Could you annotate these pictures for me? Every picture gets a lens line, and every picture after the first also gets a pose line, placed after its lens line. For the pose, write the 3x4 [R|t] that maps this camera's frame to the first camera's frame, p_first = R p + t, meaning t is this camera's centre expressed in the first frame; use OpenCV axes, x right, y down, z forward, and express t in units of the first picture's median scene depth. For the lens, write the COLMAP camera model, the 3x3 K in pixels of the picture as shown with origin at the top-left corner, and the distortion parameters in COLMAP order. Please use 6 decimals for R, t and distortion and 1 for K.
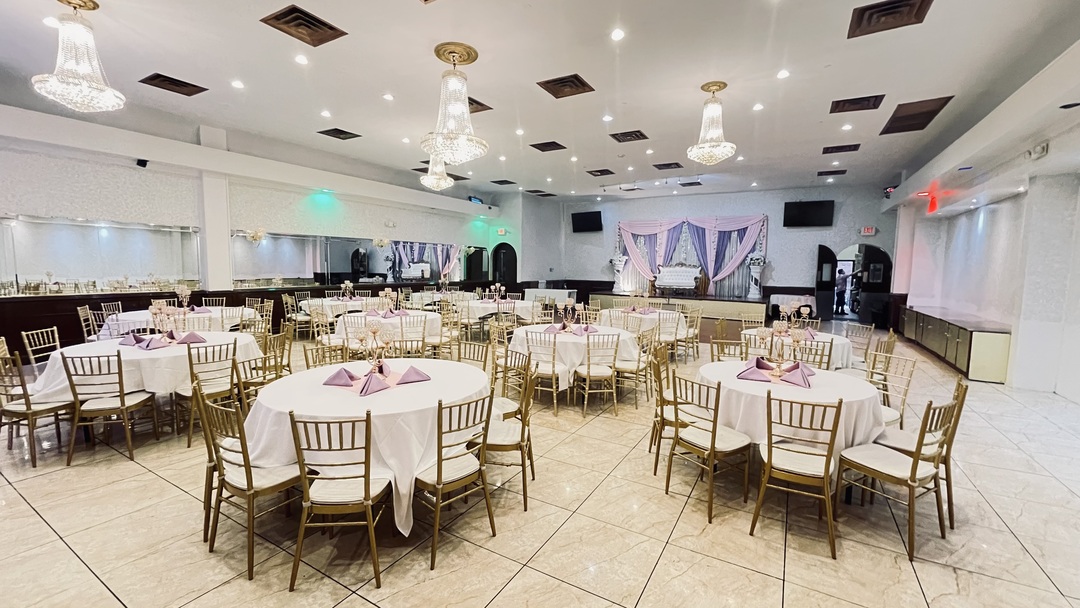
lens RADIAL K [[437.6, 0, 544.1], [0, 437.6, 305.2], [0, 0, 1]] dist [-0.000643, -0.000012]
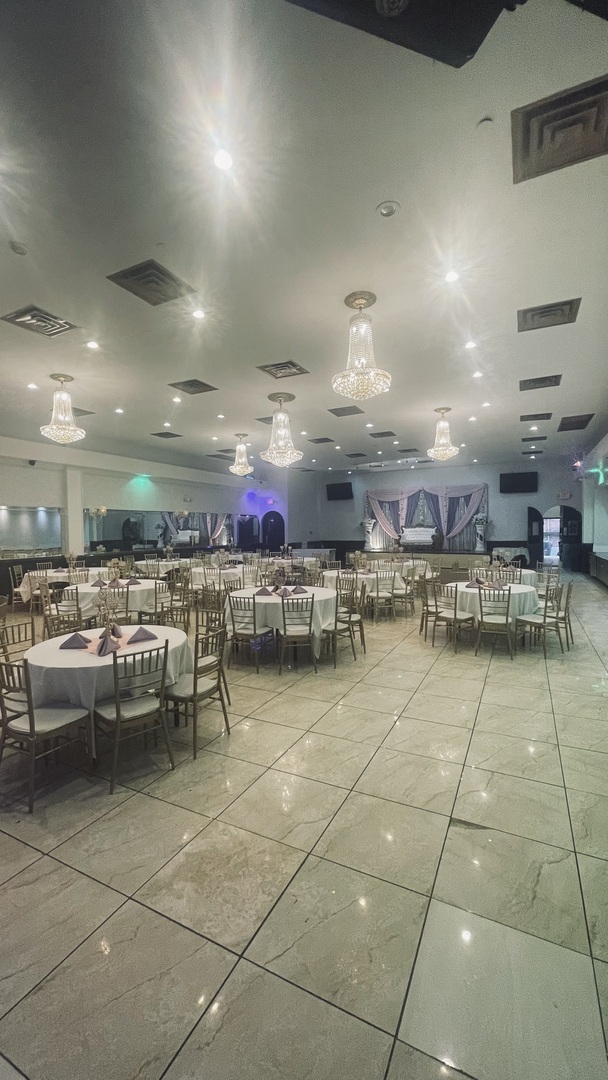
lens RADIAL K [[437.6, 0, 302.1], [0, 437.6, 542.4], [0, 0, 1]] dist [-0.000643, -0.000012]
pose [[0.998165, -0.028455, 0.053455, -0.088413], [0.031498, 0.997879, -0.056967, 0.014320], [-0.051720, 0.058546, 0.996944, -0.210932]]
